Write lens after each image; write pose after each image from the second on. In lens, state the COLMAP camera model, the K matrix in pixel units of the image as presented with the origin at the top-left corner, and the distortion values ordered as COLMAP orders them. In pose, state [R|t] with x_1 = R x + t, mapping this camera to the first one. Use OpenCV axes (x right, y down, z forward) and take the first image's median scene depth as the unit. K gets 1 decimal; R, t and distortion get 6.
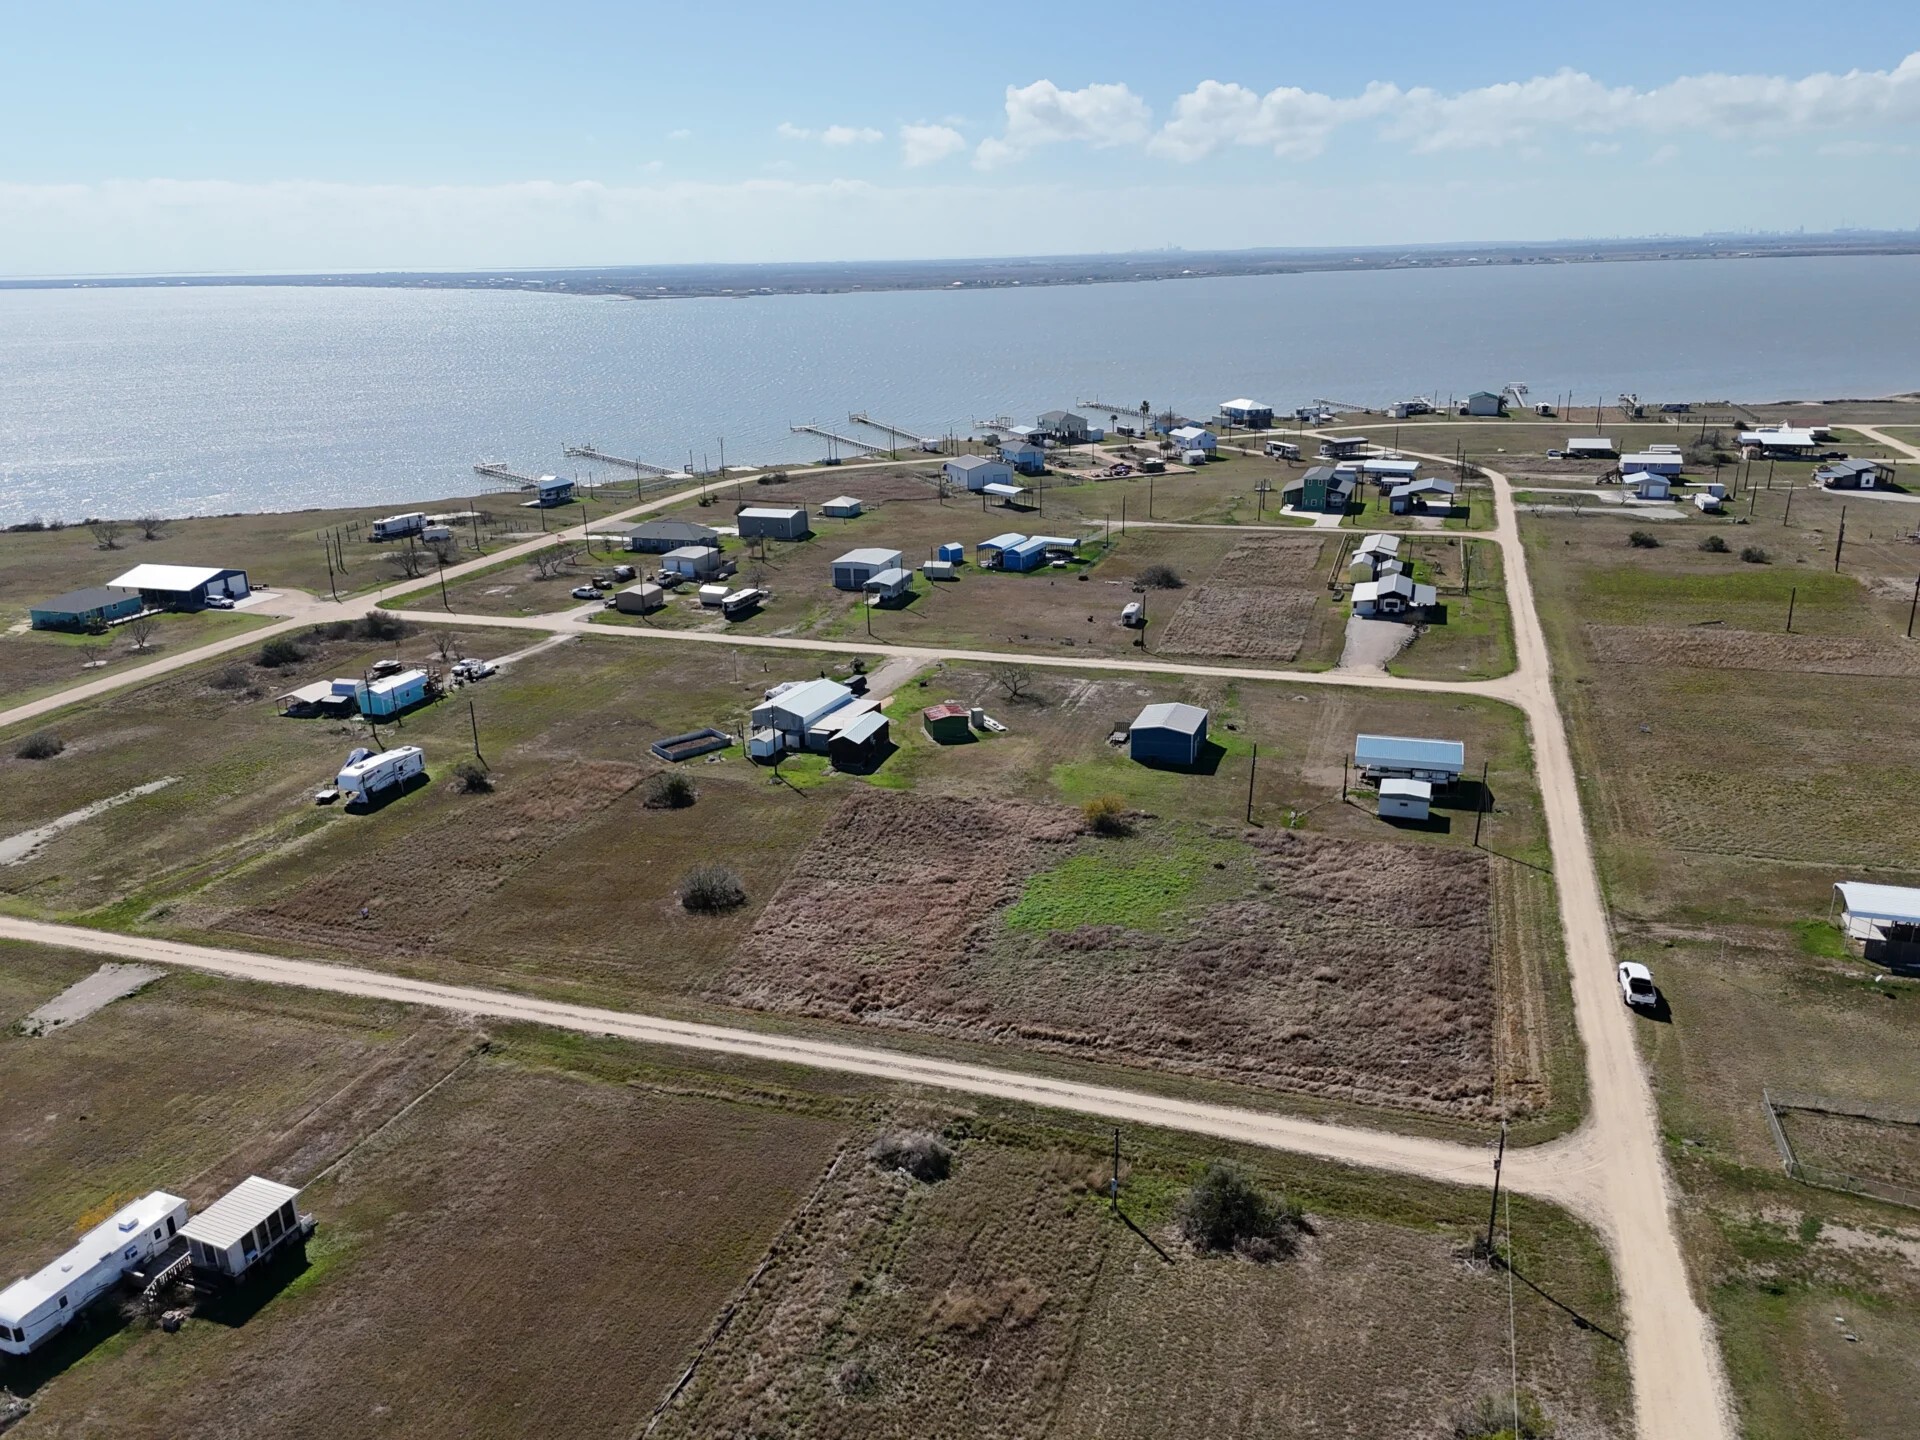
lens RADIAL K [[1413.7, 0, 966.1], [0, 1413.7, 725.9], [0, 0, 1]] dist [0.071859, -0.067793]
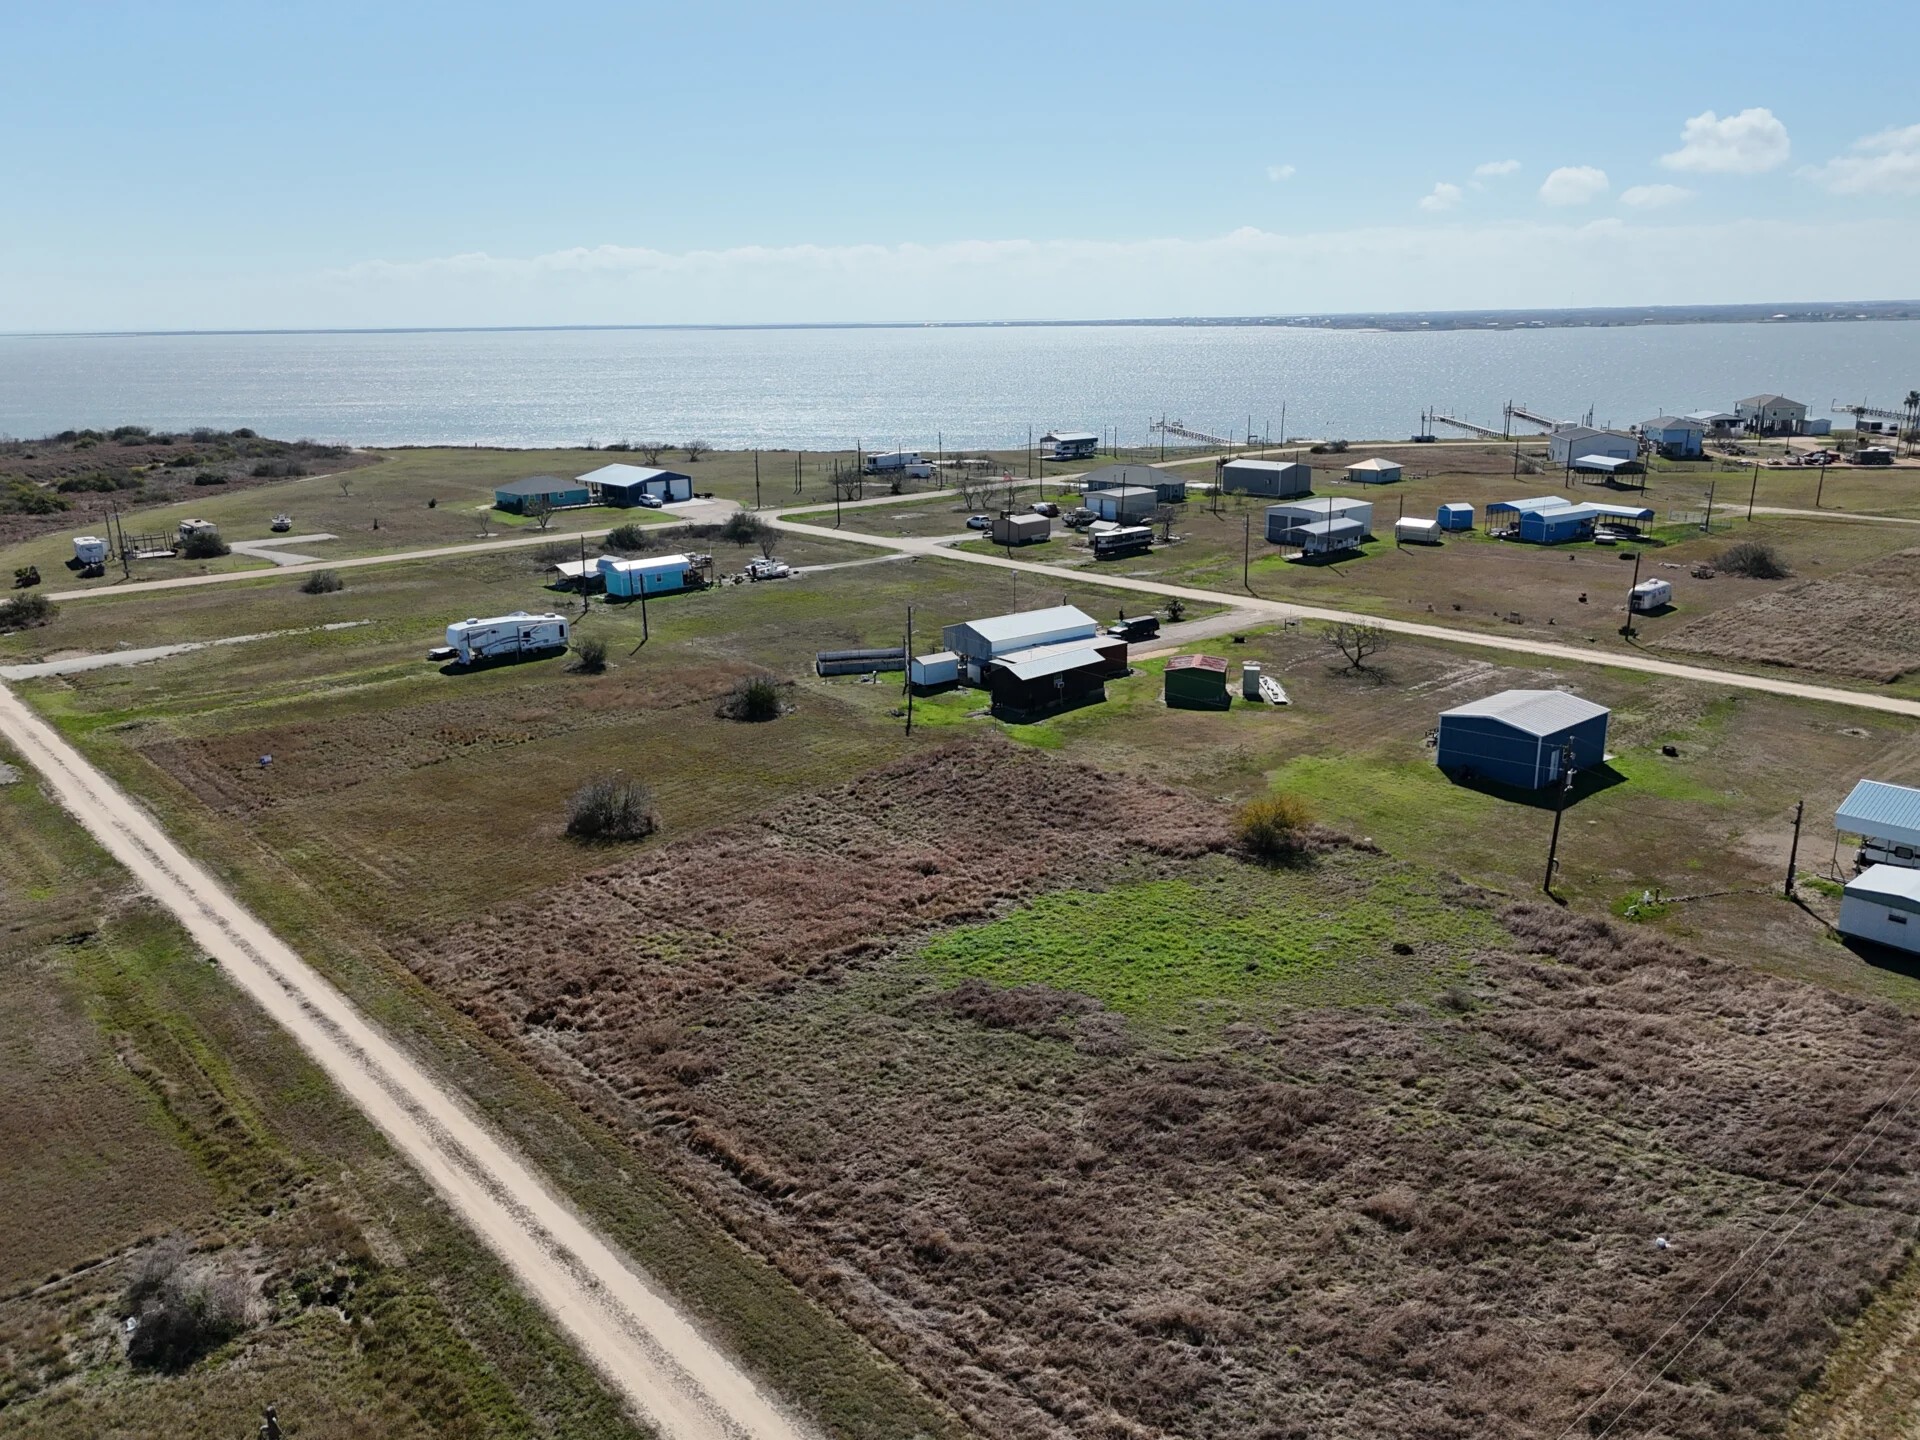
lens RADIAL K [[1413.7, 0, 966.1], [0, 1413.7, 725.9], [0, 0, 1]] dist [0.071859, -0.067793]
pose [[0.867381, 0.145453, -0.475914, 0.230361], [-0.160594, 0.986980, 0.008957, 0.033390], [0.471020, 0.068659, 0.879446, 0.386988]]
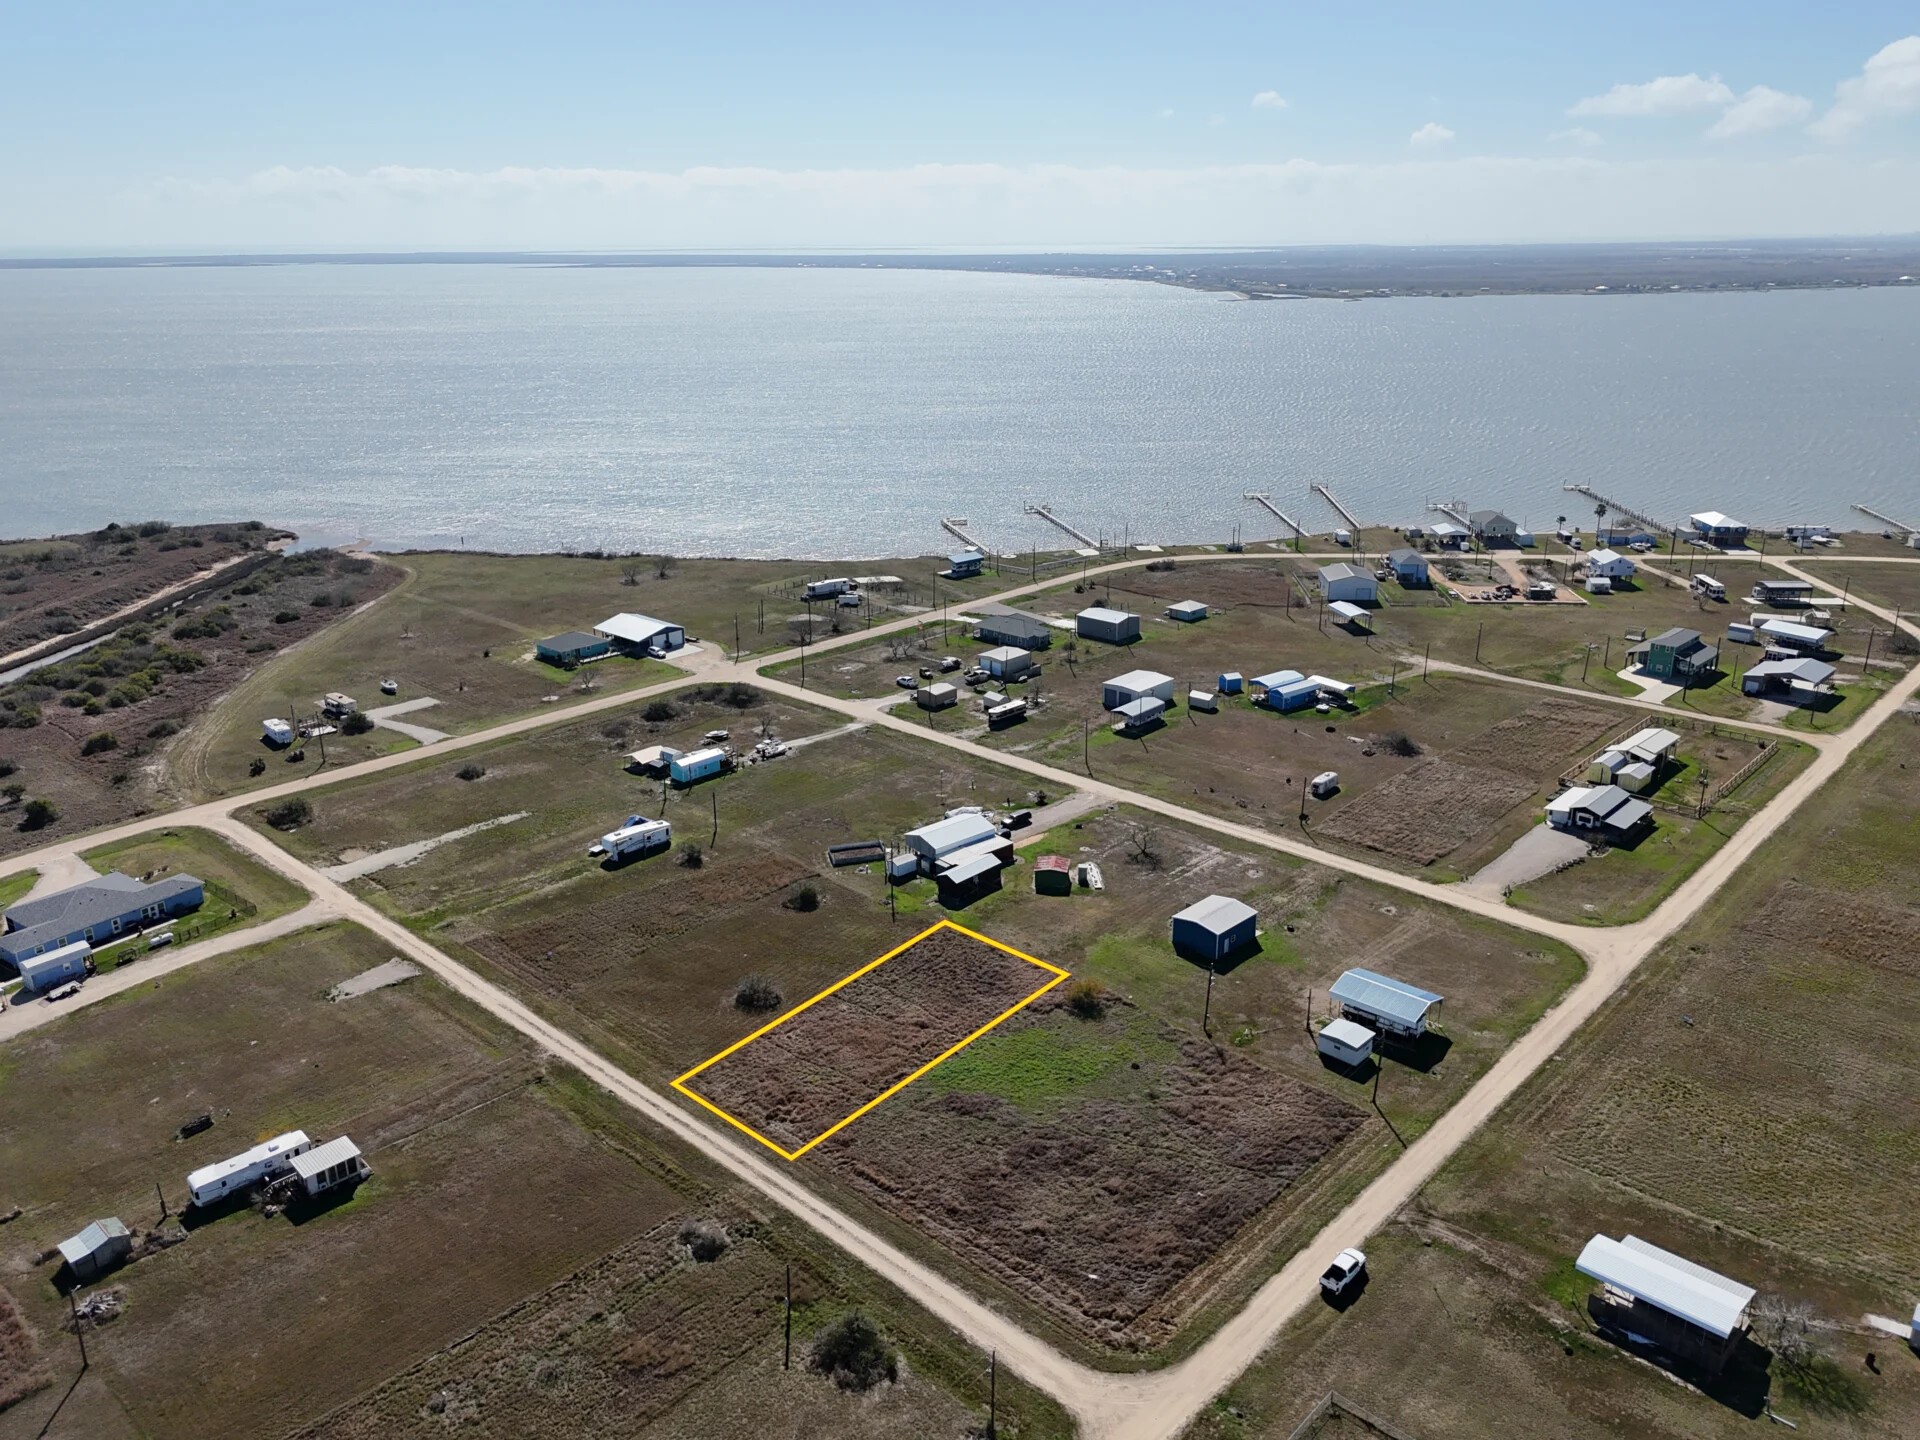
lens RADIAL K [[1413.7, 0, 966.1], [0, 1413.7, 725.9], [0, 0, 1]] dist [0.071859, -0.067793]
pose [[0.906782, 0.151756, -0.393340, 0.397841], [-0.145725, 0.988285, 0.045348, -0.181568], [0.395614, 0.016198, 0.918274, -0.133615]]
